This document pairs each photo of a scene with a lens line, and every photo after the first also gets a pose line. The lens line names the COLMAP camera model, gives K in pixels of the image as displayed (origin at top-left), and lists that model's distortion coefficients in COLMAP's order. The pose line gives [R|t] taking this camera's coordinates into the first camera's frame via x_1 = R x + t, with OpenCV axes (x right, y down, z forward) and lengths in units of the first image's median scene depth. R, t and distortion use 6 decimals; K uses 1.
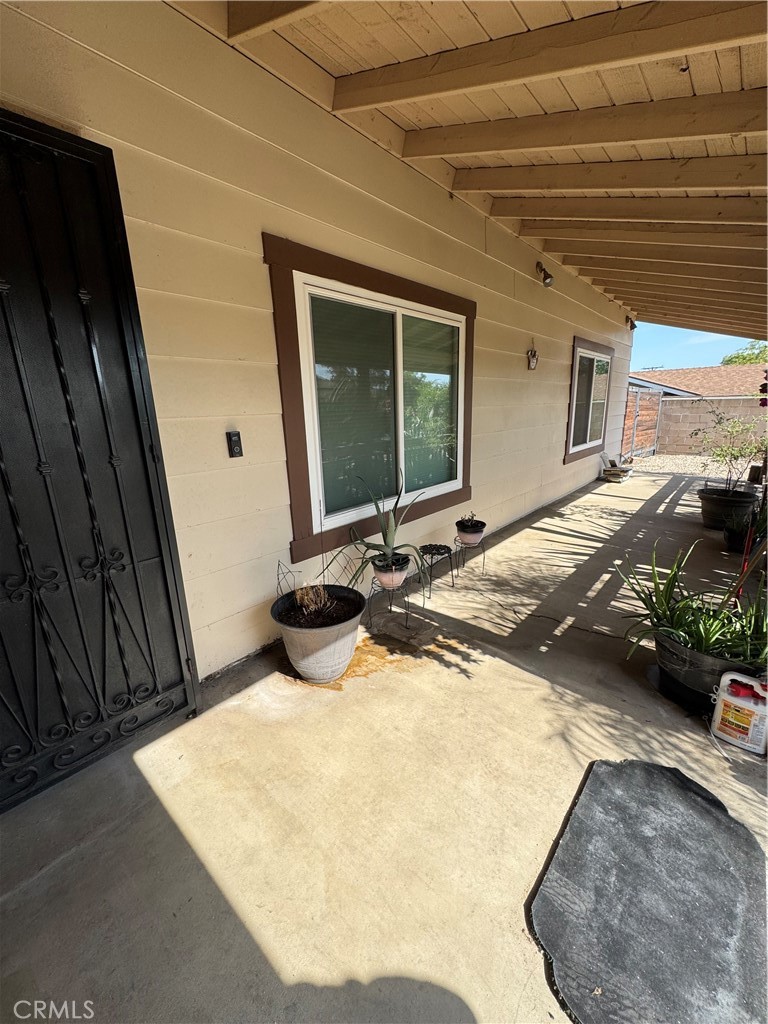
lens RADIAL K [[405.4, 0, 384.0], [0, 405.4, 512.0], [0, 0, 1]] dist [0.000146, -0.000247]
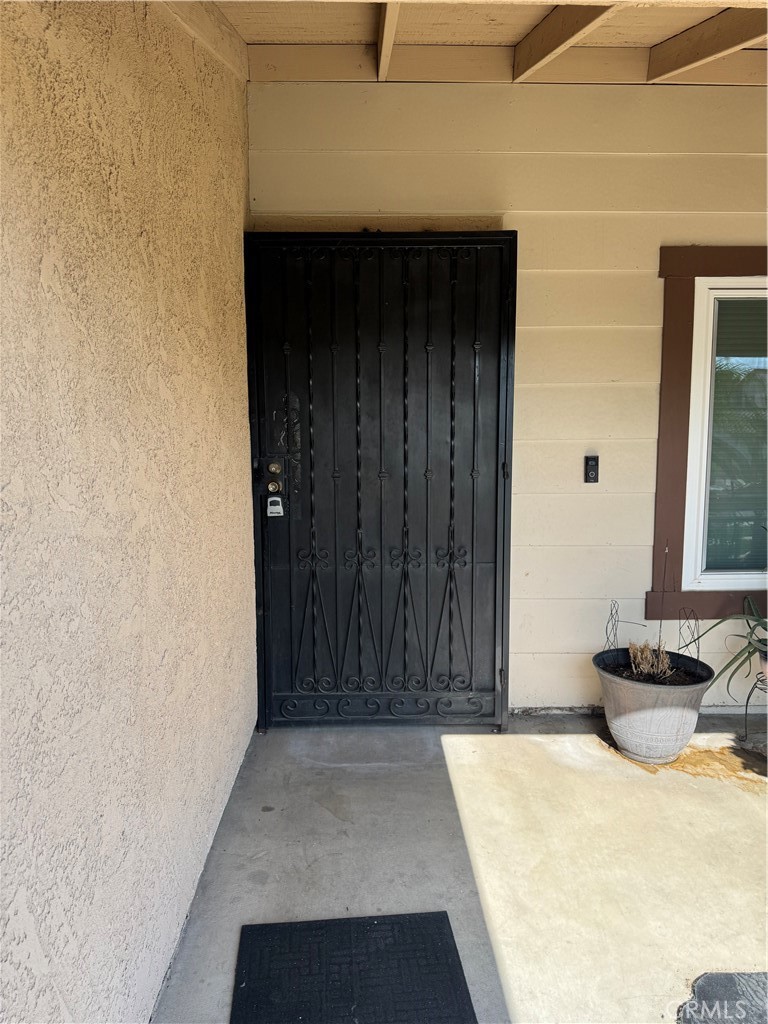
lens RADIAL K [[725.2, 0, 384.0], [0, 725.2, 512.0], [0, 0, 1]] dist [0.156213, -0.305589]
pose [[0.676335, 0.110821, -0.728210, 0.598374], [-0.198228, 0.979530, -0.035039, 0.092431], [0.709420, 0.168049, 0.684458, -0.528529]]
